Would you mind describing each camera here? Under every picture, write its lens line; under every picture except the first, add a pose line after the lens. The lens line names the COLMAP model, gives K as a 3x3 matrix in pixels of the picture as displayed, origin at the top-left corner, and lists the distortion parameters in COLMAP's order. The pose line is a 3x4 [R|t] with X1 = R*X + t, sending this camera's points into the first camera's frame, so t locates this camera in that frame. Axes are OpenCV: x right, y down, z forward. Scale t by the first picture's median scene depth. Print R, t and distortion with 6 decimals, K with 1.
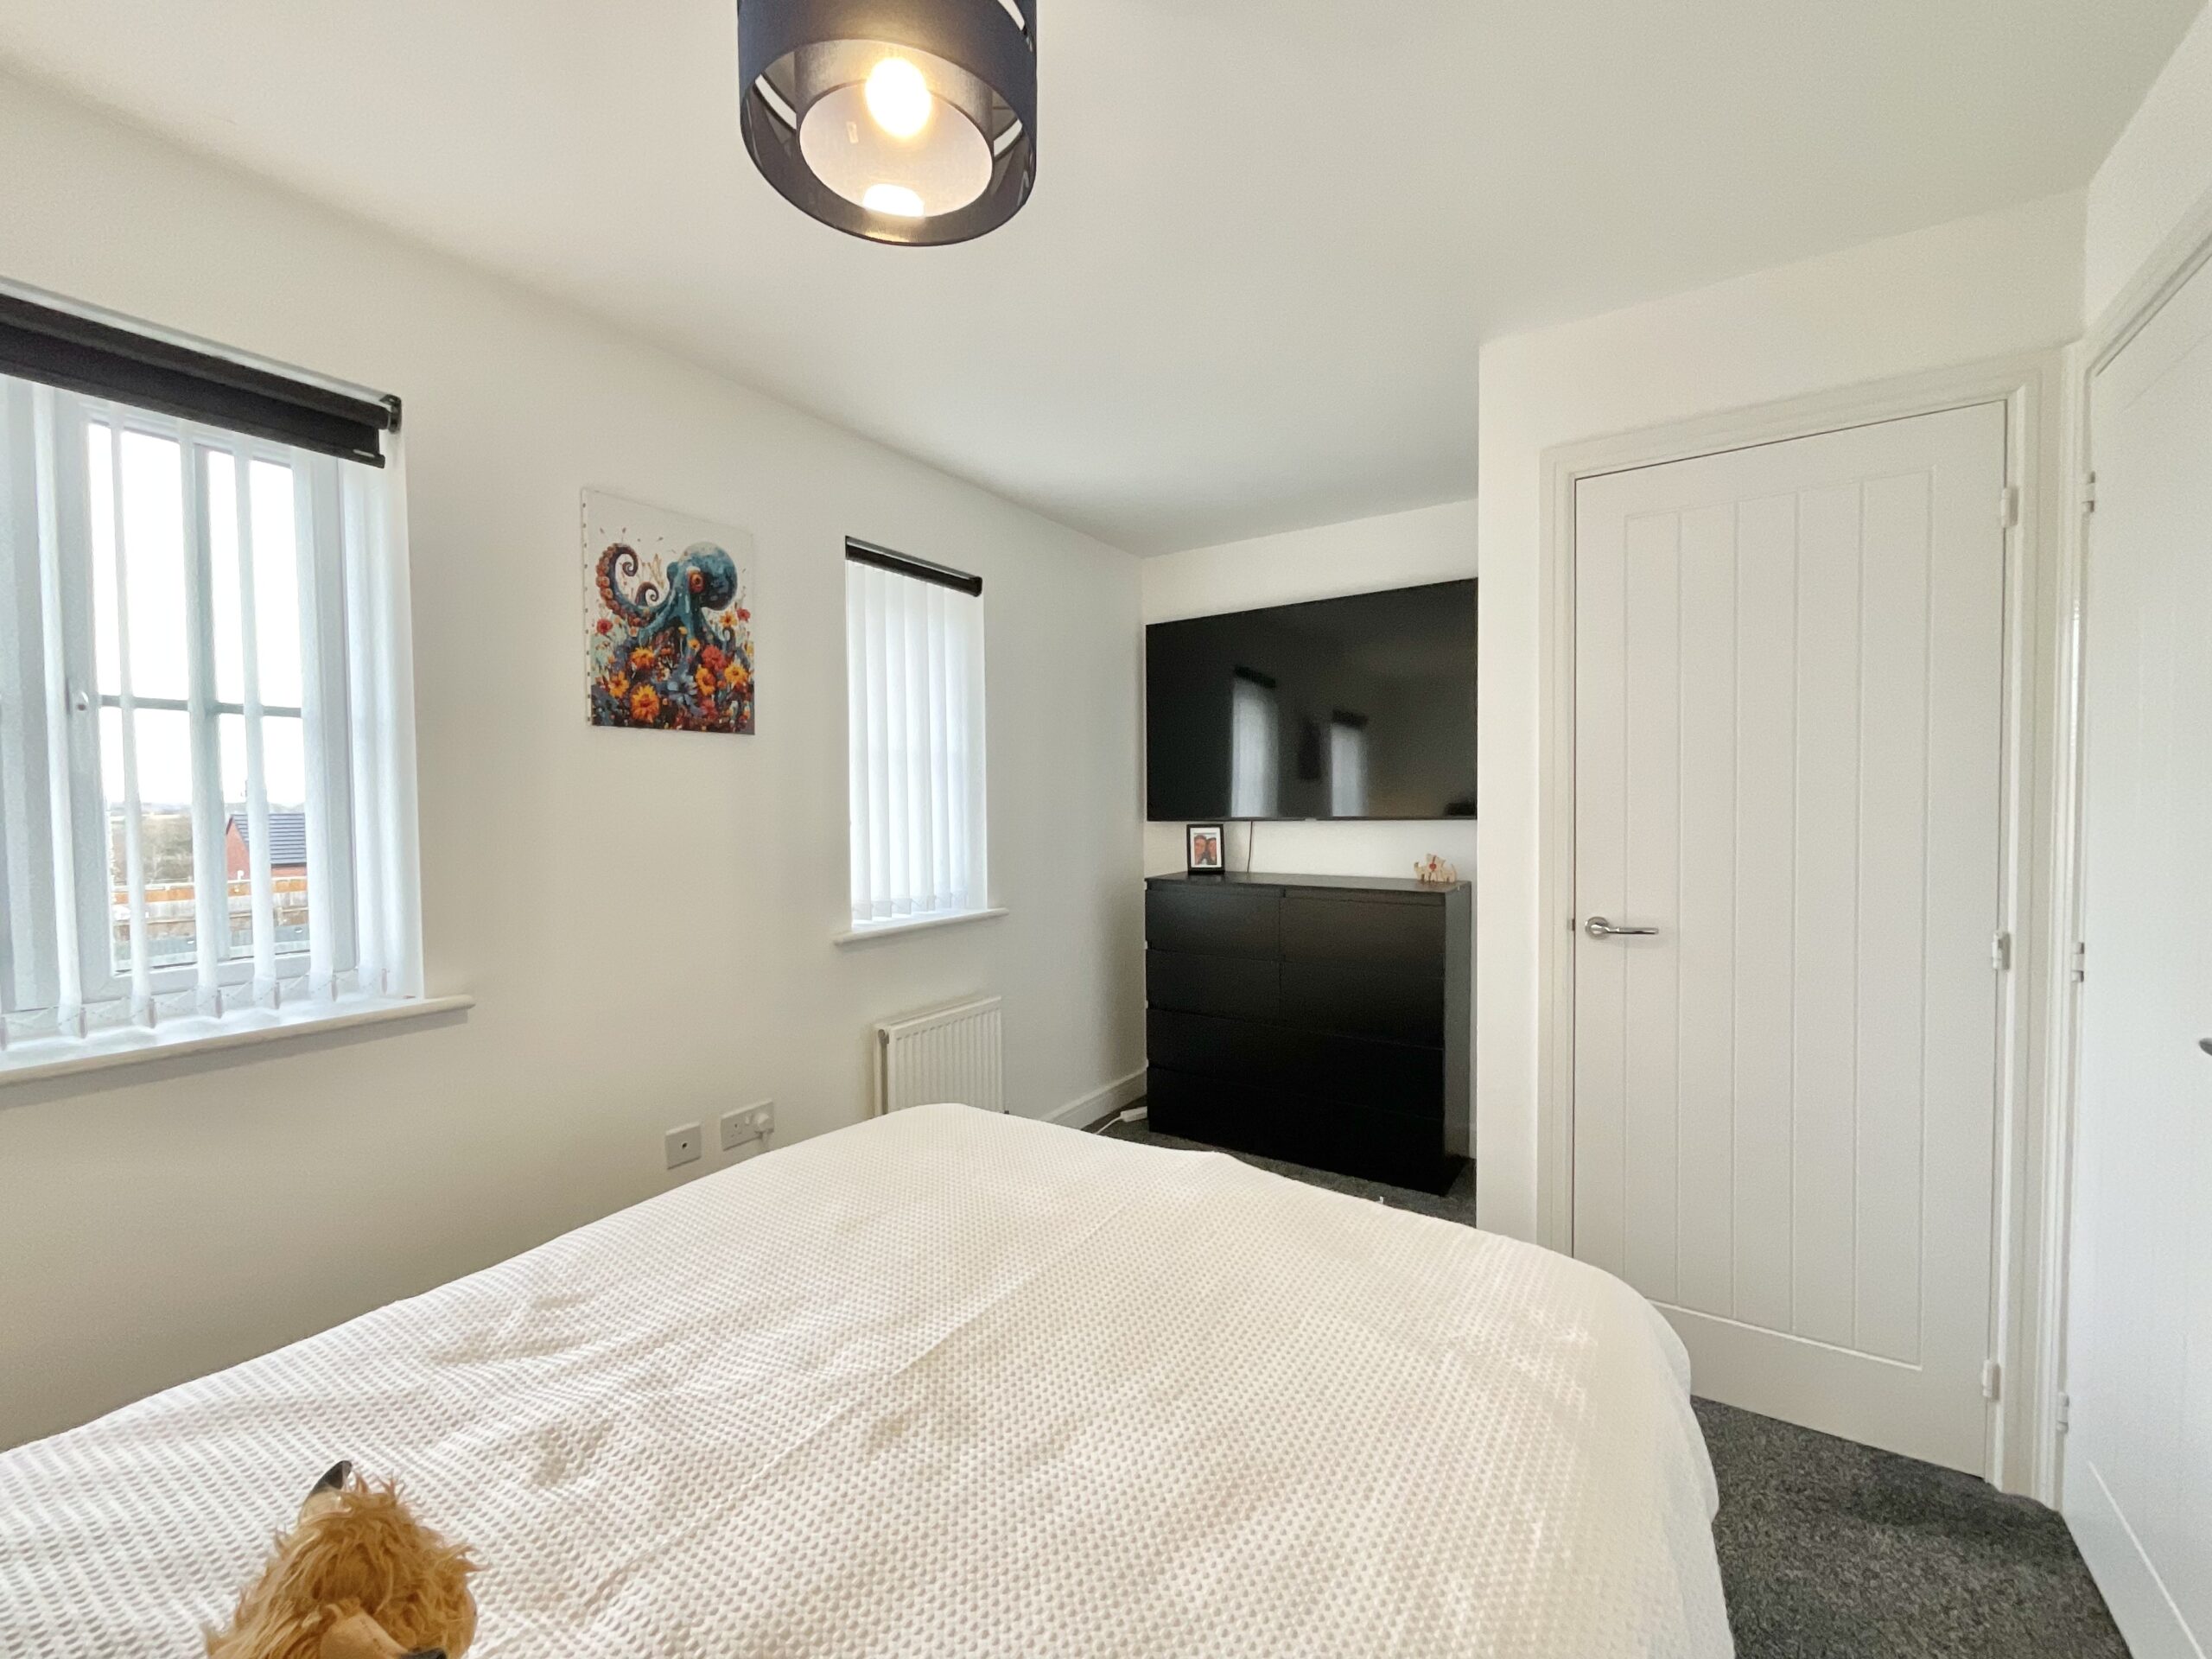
lens RADIAL K [[905.4, 0, 1104.8], [0, 905.4, 829.0], [0, 0, 1]] dist [0.003961, 0.000303]
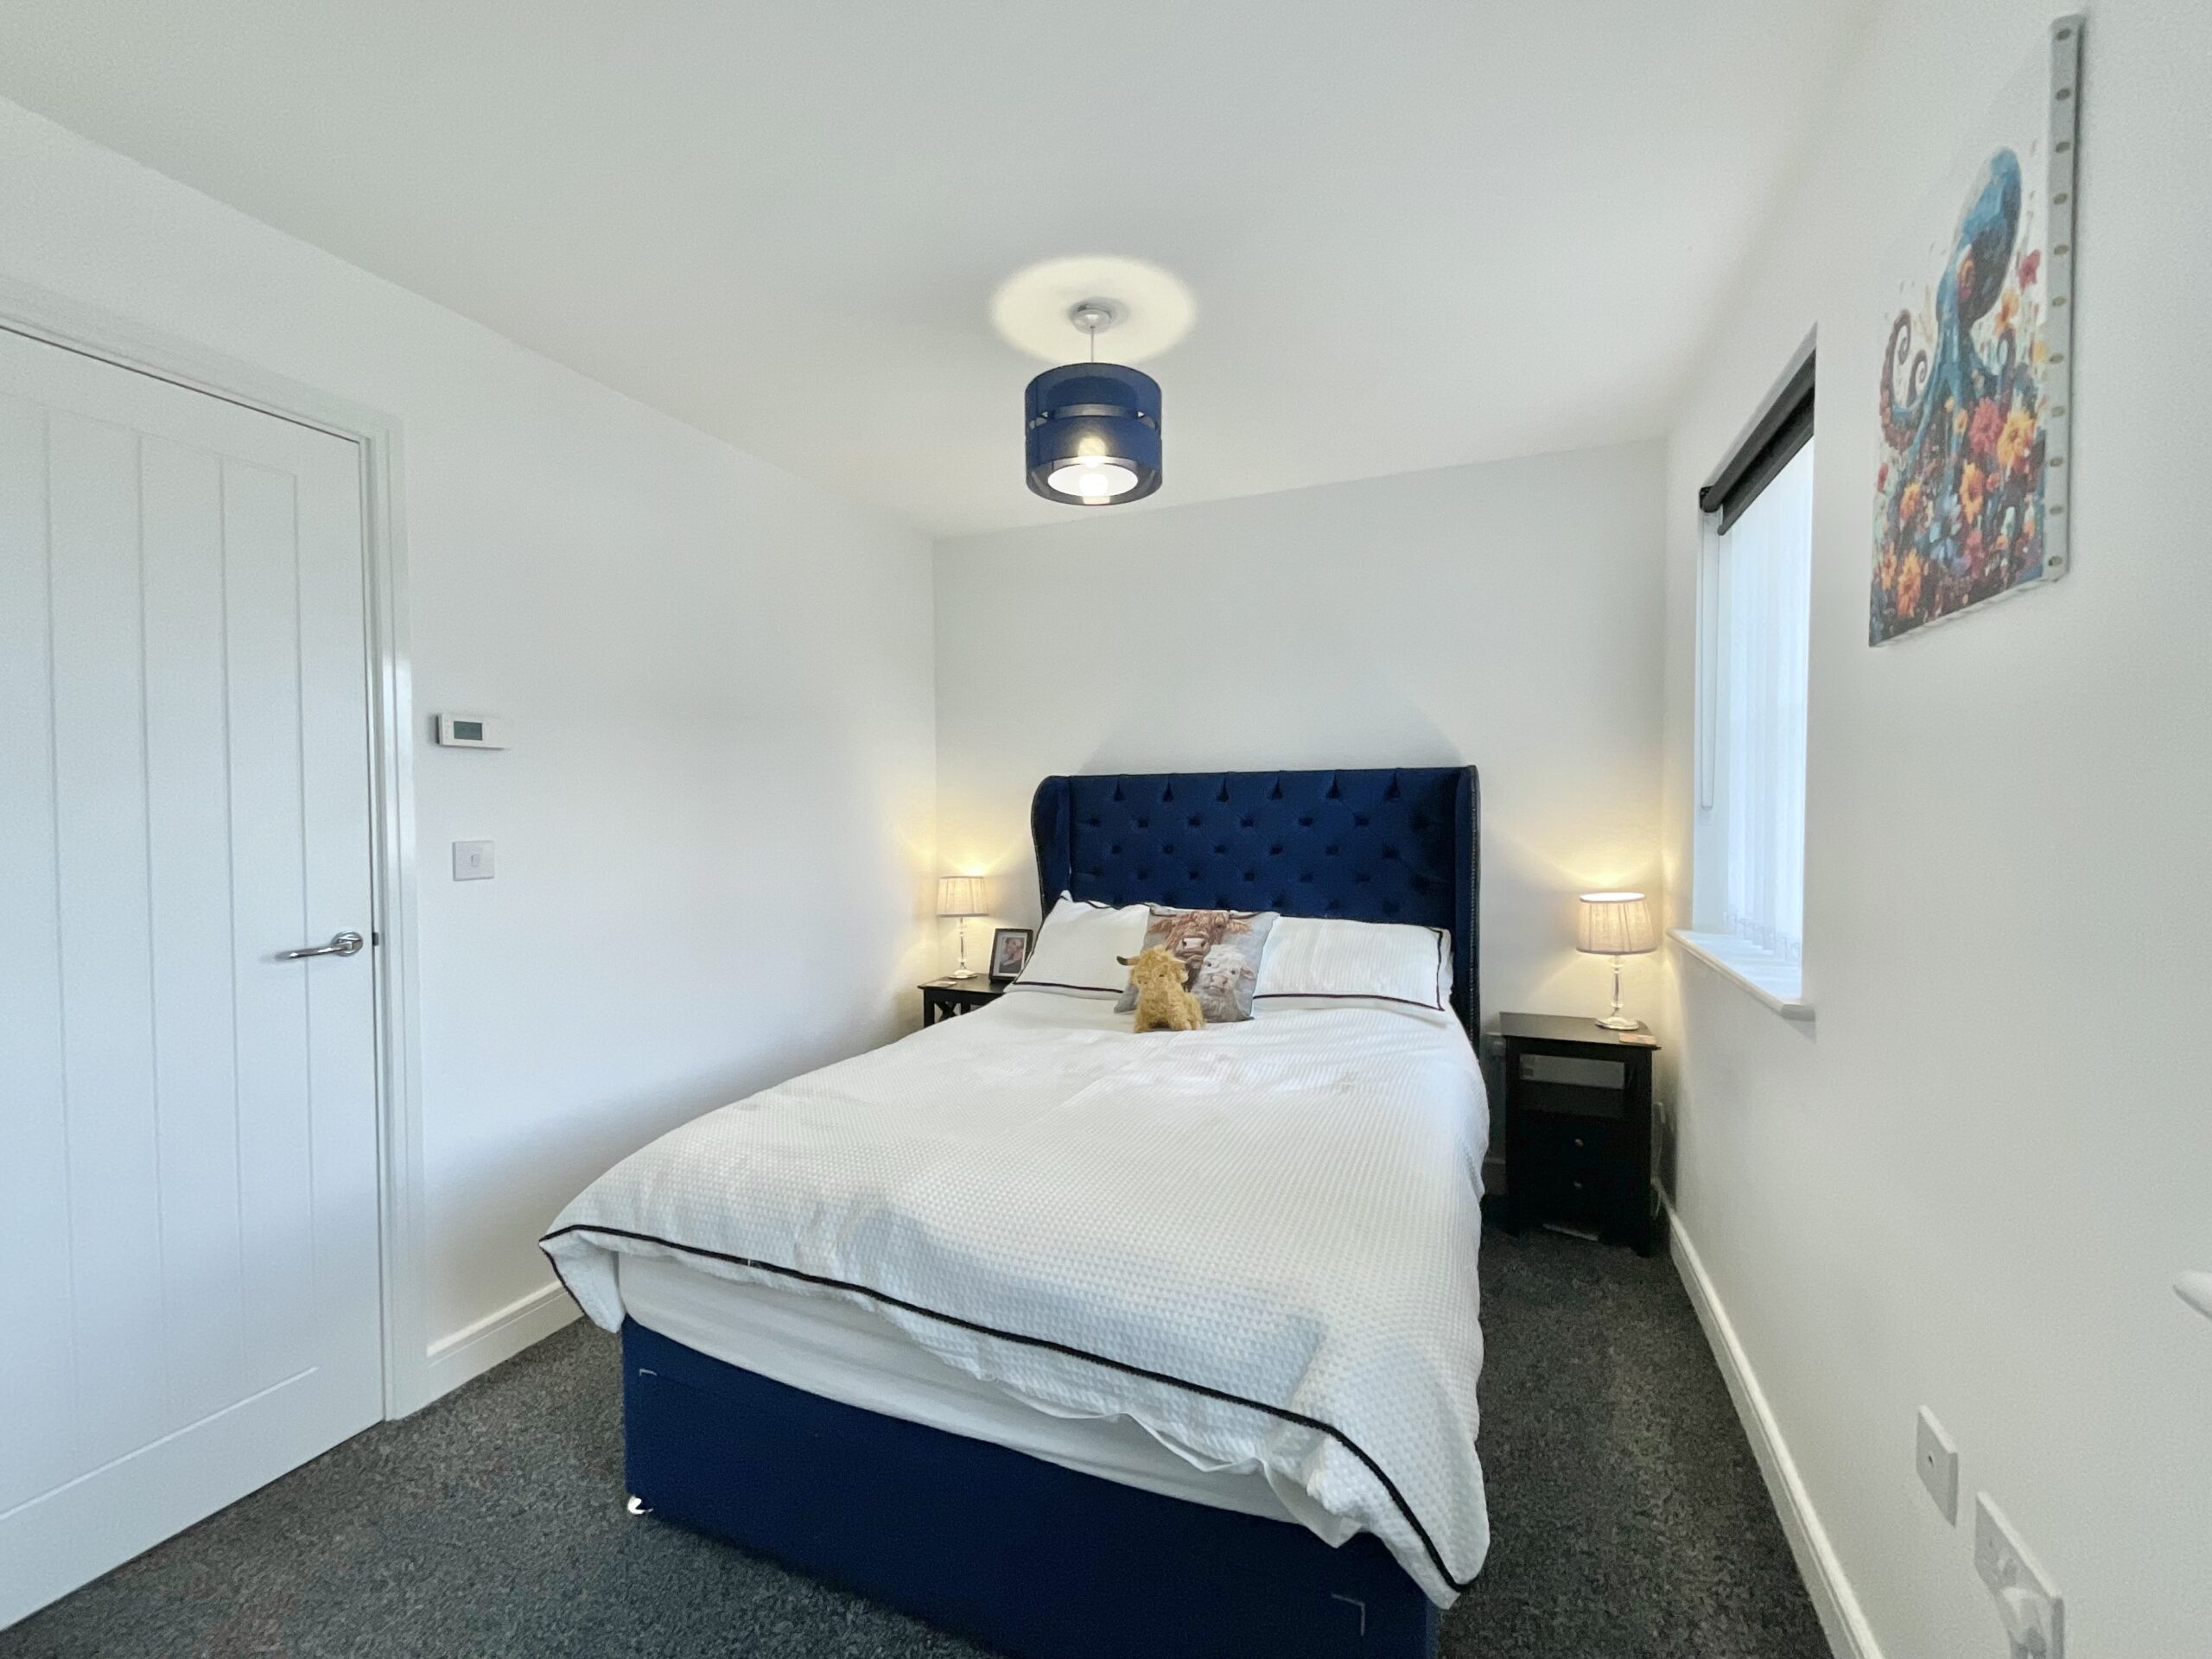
lens RADIAL K [[905.4, 0, 1105.0], [0, 905.4, 825.7], [0, 0, 1]] dist [0.003961, 0.000303]
pose [[-0.982104, 0.019739, -0.187303, 0.093426], [0.011971, 0.999024, 0.042513, -0.031408], [0.187960, 0.039510, -0.981382, 1.924533]]
